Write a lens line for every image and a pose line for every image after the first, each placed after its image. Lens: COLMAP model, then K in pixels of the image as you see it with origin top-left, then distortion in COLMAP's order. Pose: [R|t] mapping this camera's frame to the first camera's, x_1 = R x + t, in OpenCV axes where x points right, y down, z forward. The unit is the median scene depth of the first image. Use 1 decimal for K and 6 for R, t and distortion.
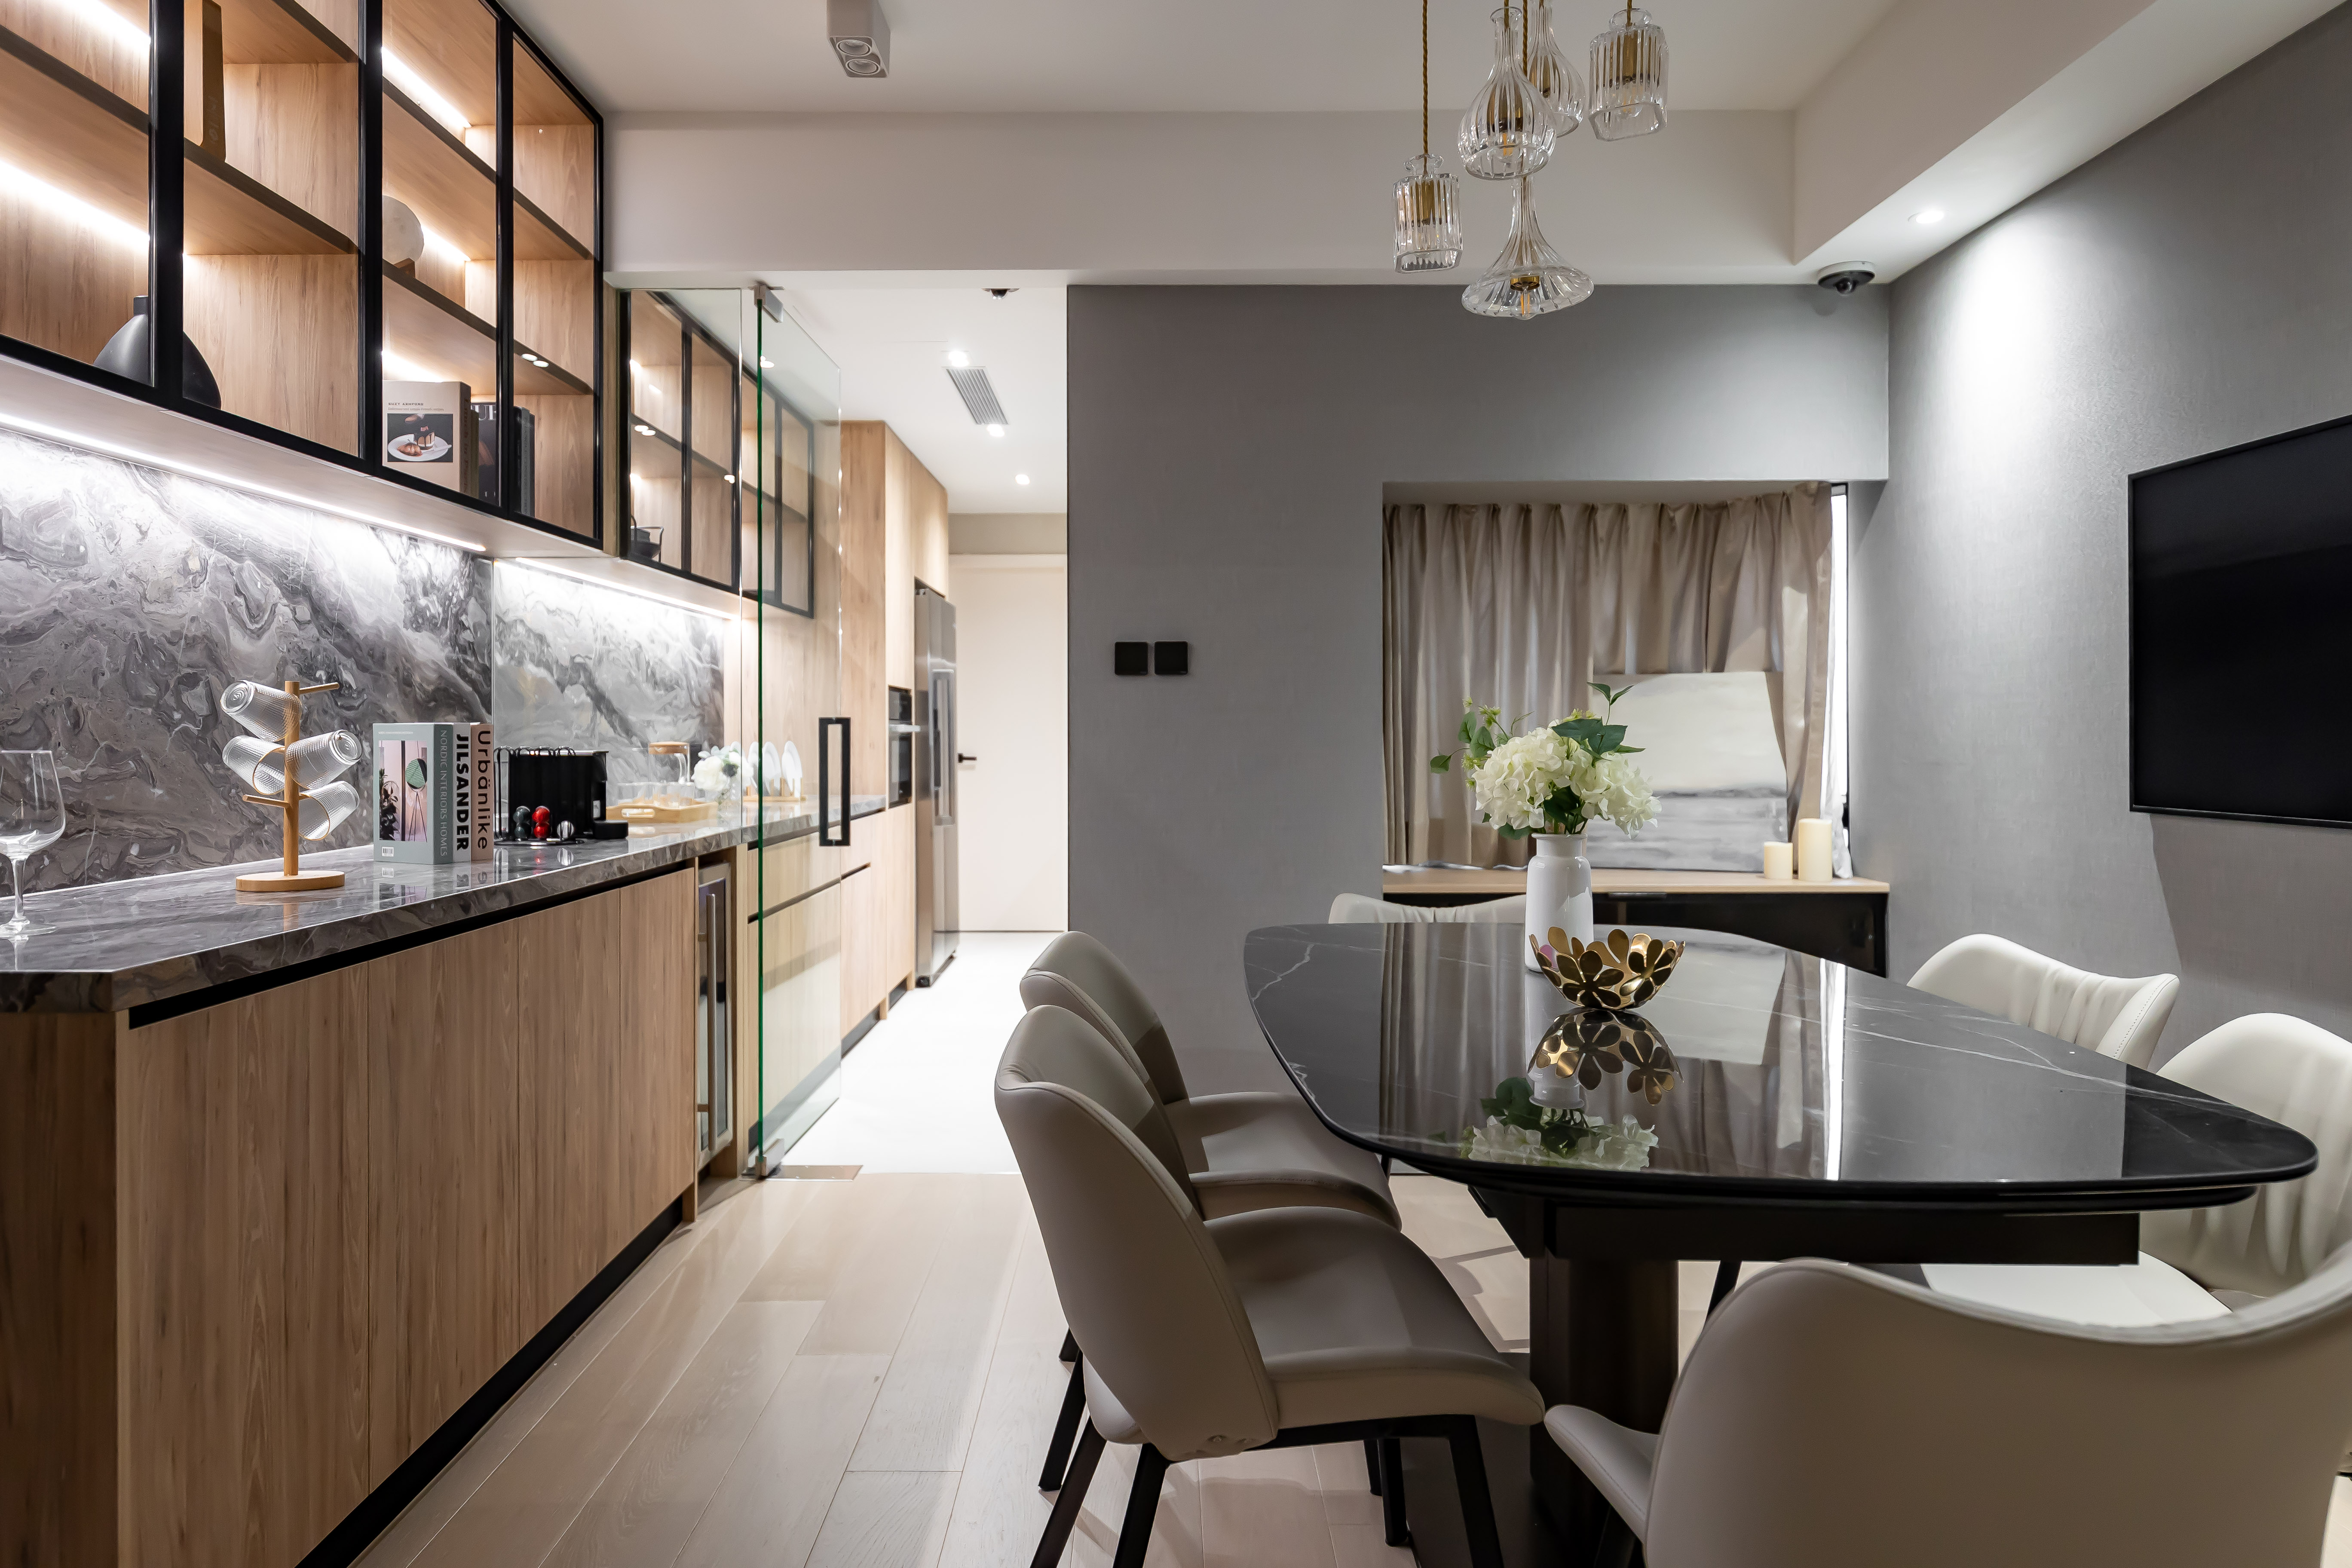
lens RADIAL K [[1070.2, 0, 1173.1], [0, 1070.2, 737.7], [0, 0, 1]] dist [-0.000932, -0.000827]
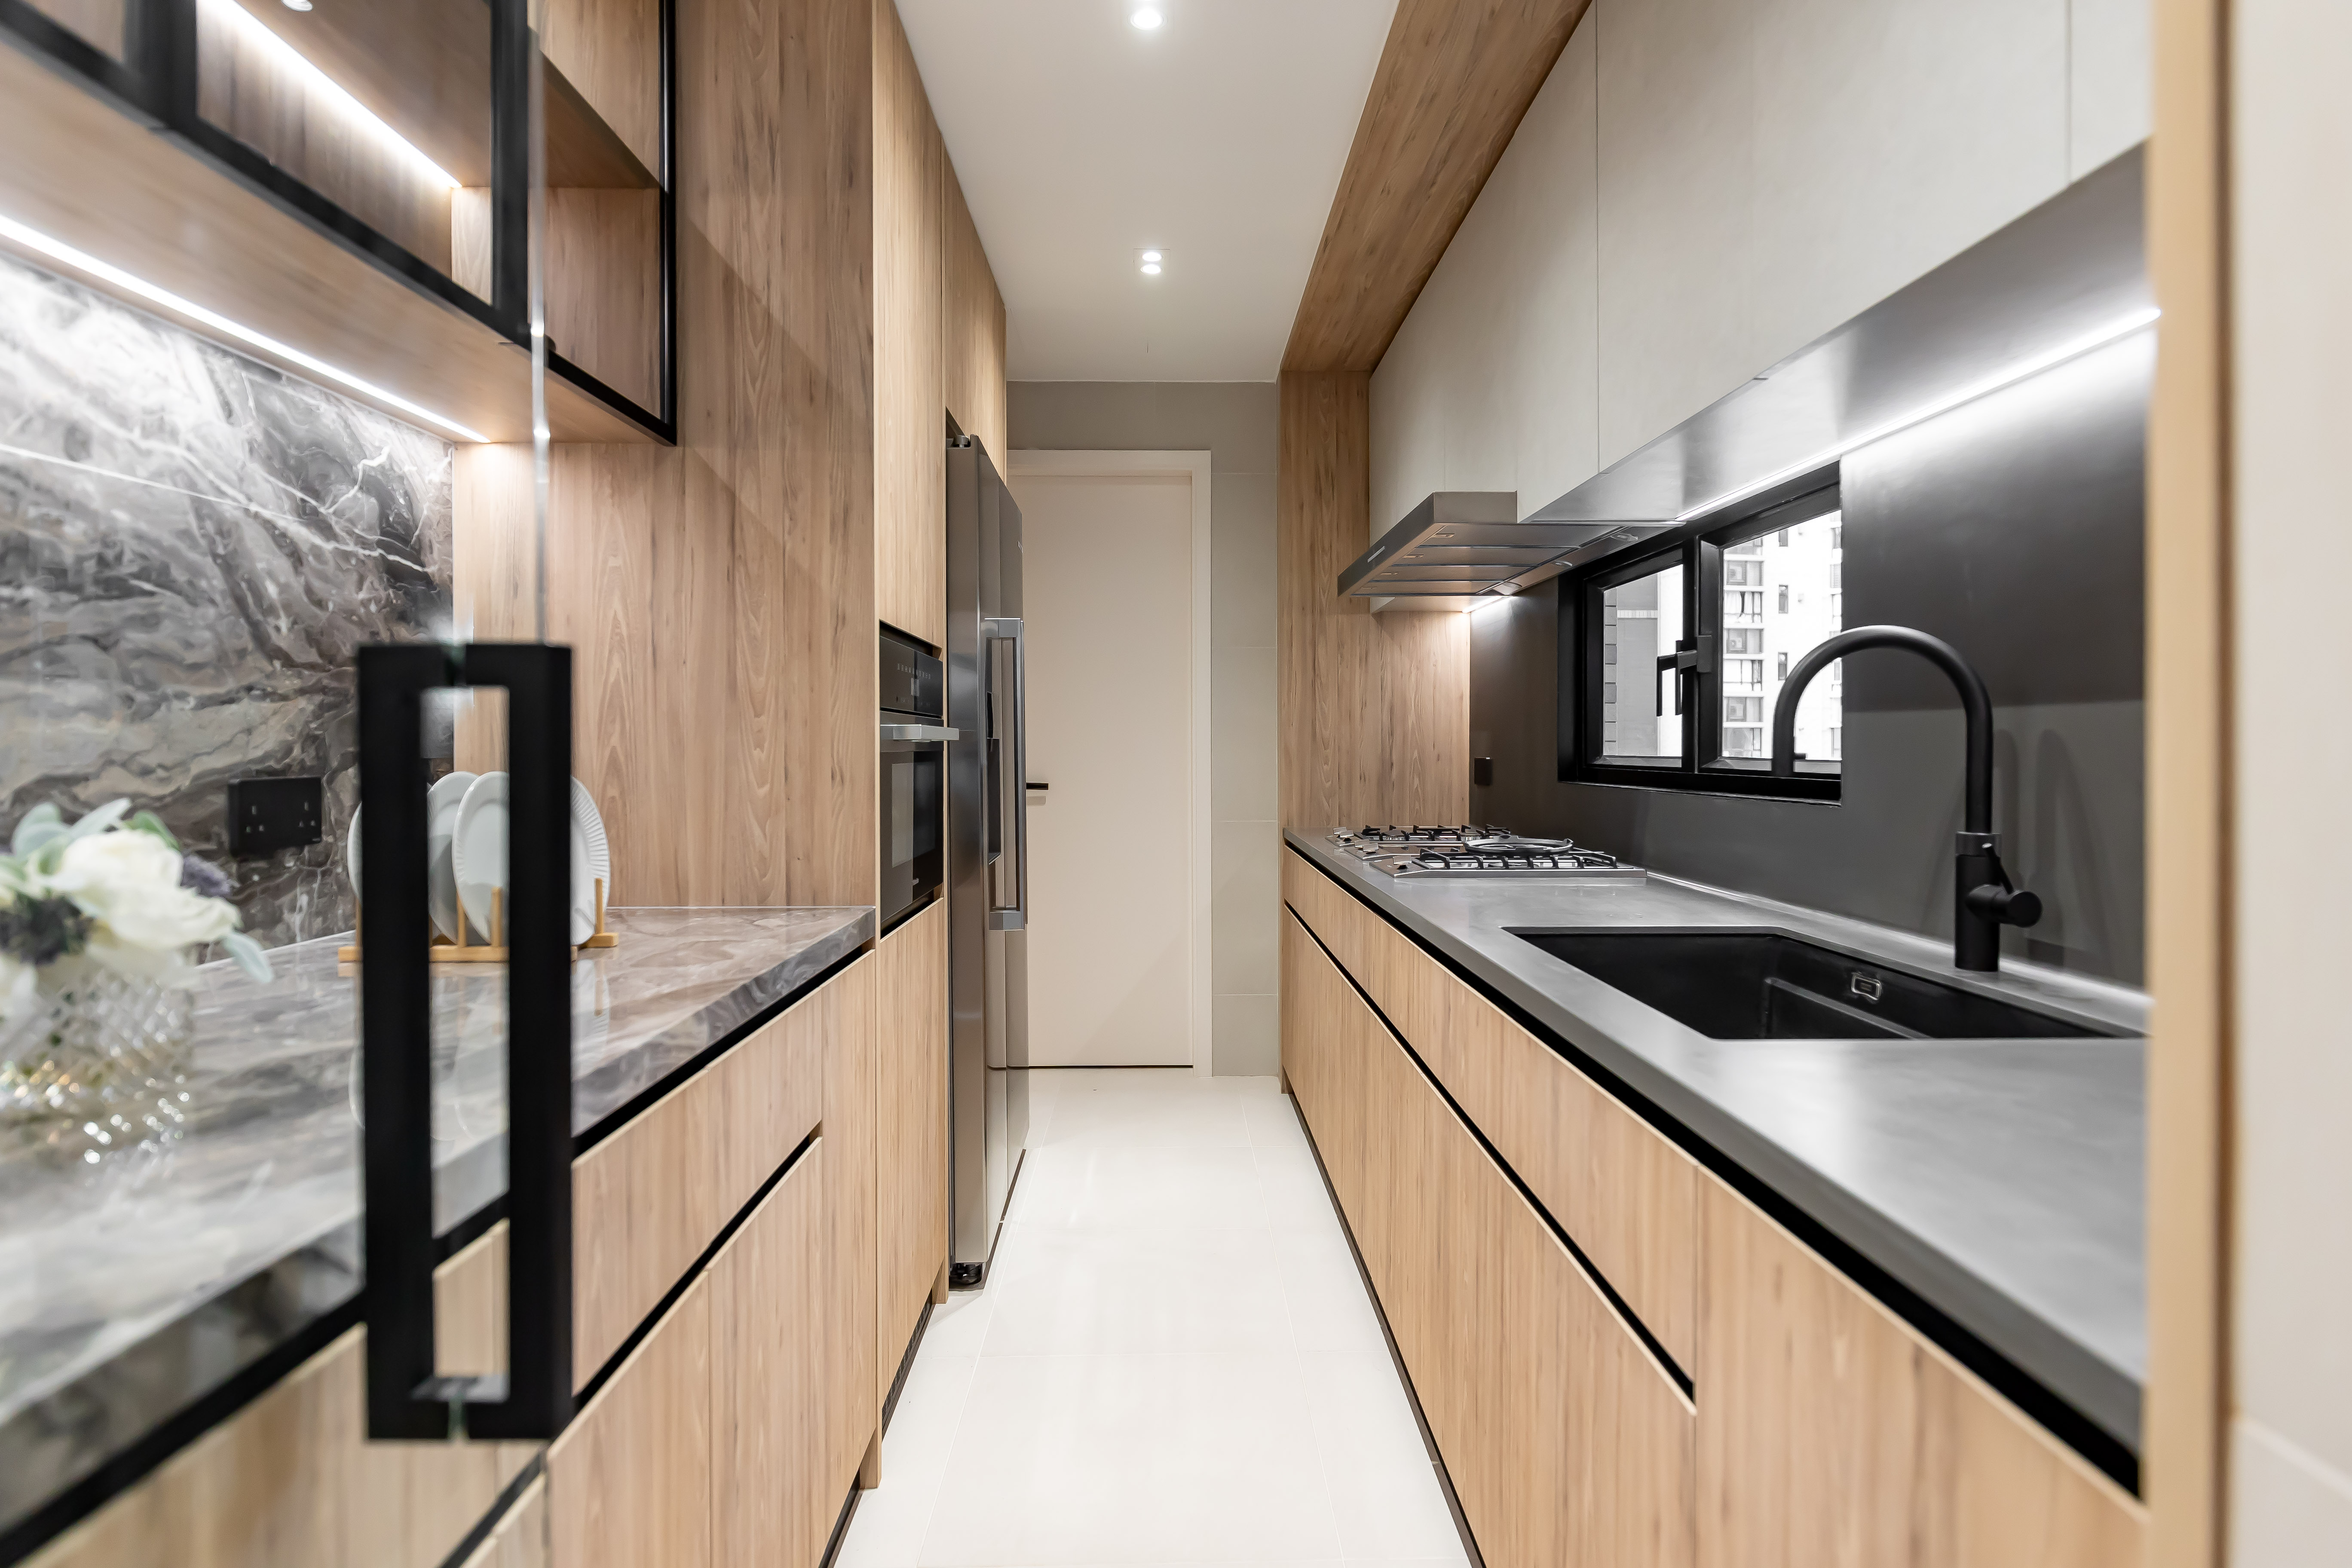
lens RADIAL K [[1053.8, 0, 1174.4], [0, 1053.8, 757.7], [0, 0, 1]] dist [0.000173, 0.000180]
pose [[0.999668, -0.000830, -0.025752, -0.145293], [0.000965, 0.999986, 0.005234, -0.001301], [0.025748, -0.005258, 0.999655, 0.602015]]
